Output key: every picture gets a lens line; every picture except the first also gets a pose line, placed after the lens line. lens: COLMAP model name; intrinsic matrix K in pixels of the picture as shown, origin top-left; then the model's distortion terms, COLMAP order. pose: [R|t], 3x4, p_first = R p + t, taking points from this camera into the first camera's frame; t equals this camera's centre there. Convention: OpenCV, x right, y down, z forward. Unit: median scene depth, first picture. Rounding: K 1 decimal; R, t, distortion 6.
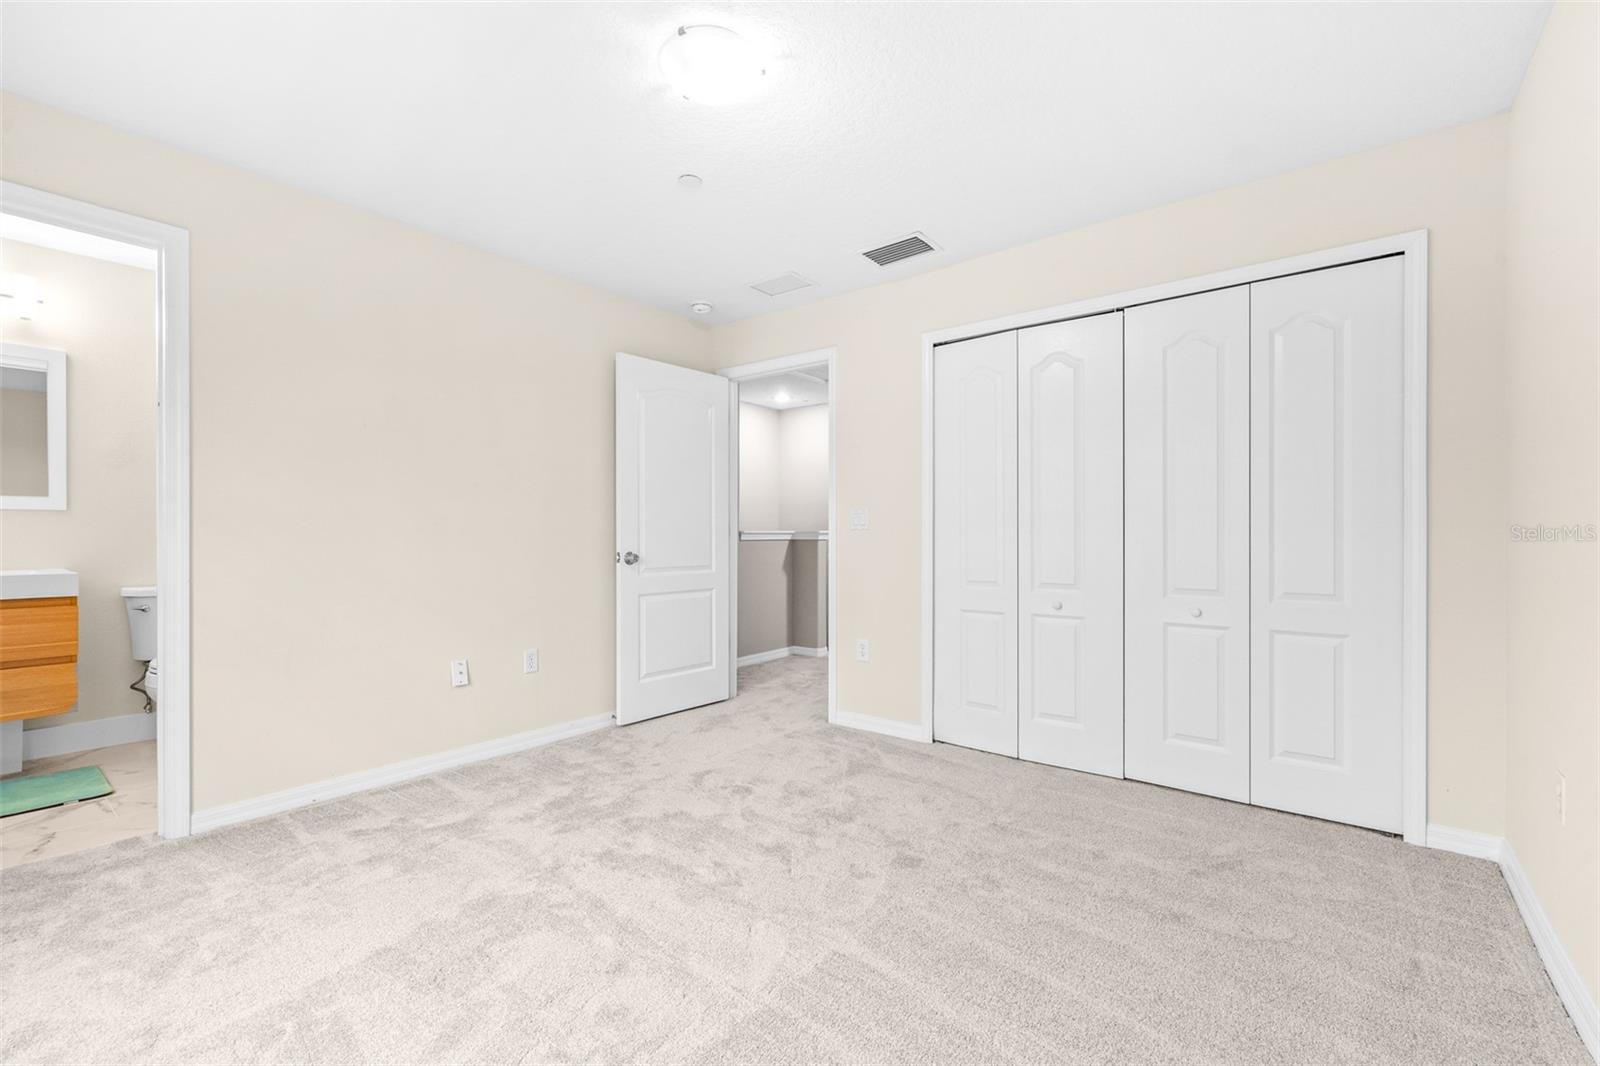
lens RADIAL K [[684.9, 0, 810.1], [0, 684.9, 537.4], [0, 0, 1]] dist [0.002959, -0.001304]
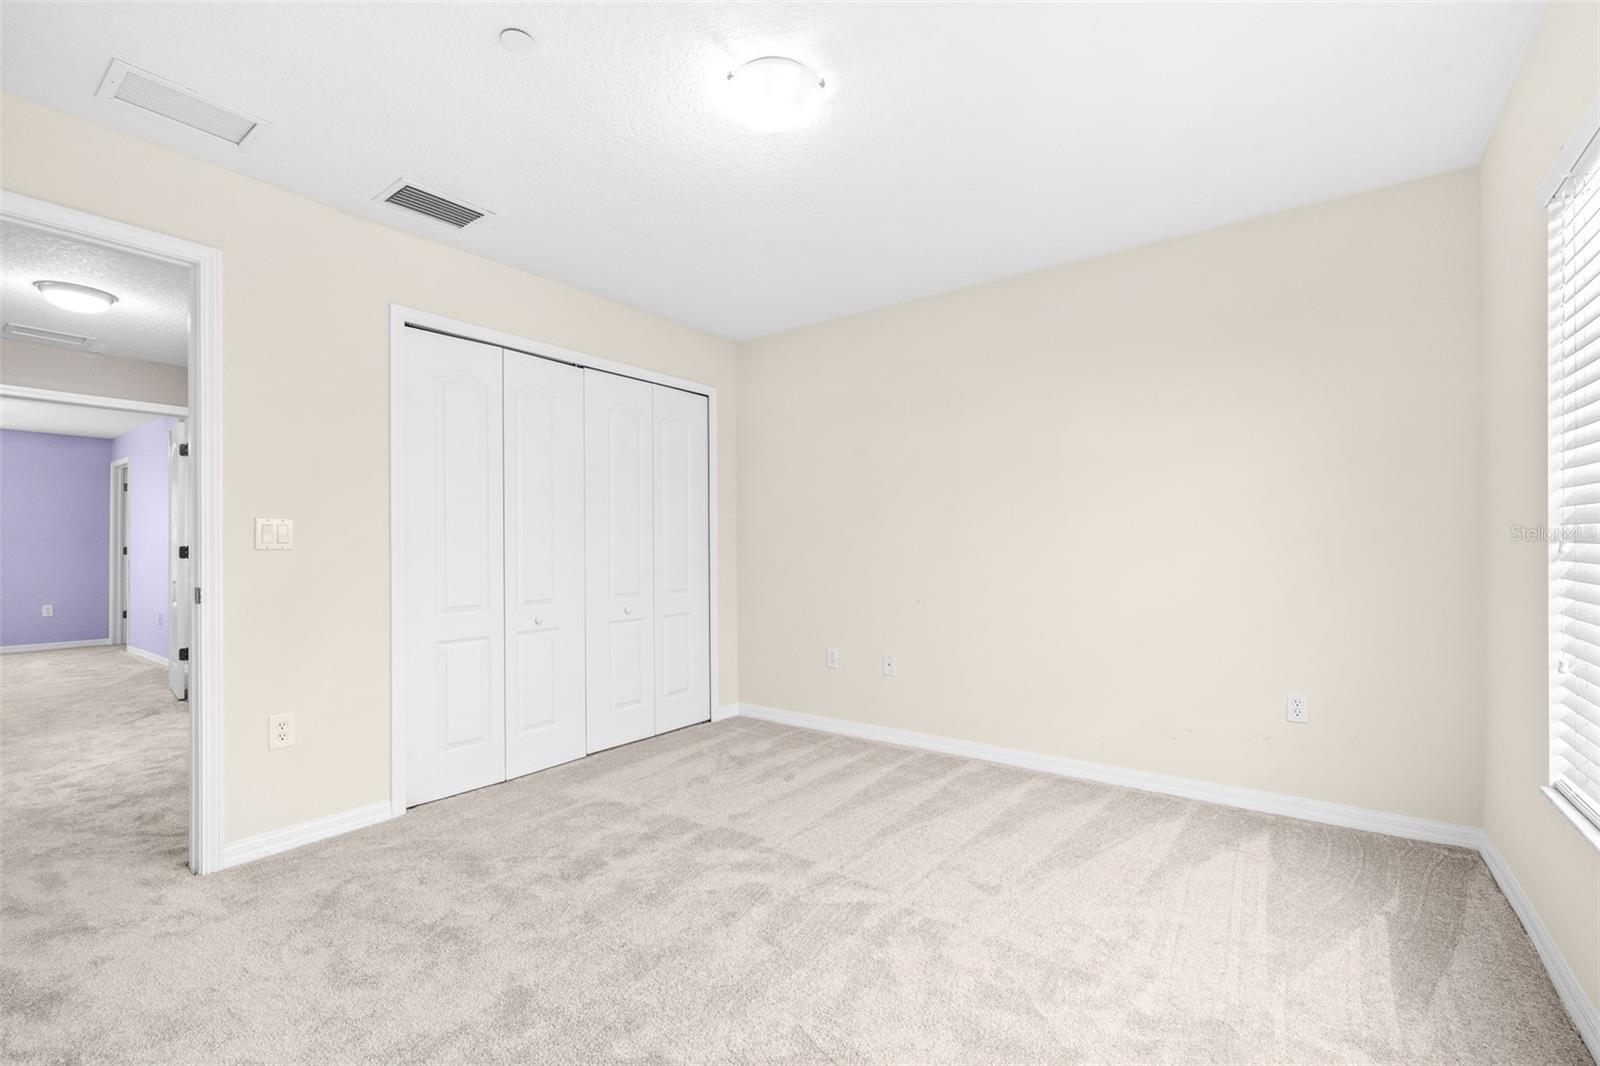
lens RADIAL K [[684.9, 0, 802.5], [0, 684.9, 540.7], [0, 0, 1]] dist [0.002959, -0.001304]
pose [[-0.029138, 0.010808, 0.999517, -0.719439], [0.005806, 0.999927, -0.010643, -0.011256], [-0.999559, 0.005493, -0.029198, 0.612791]]
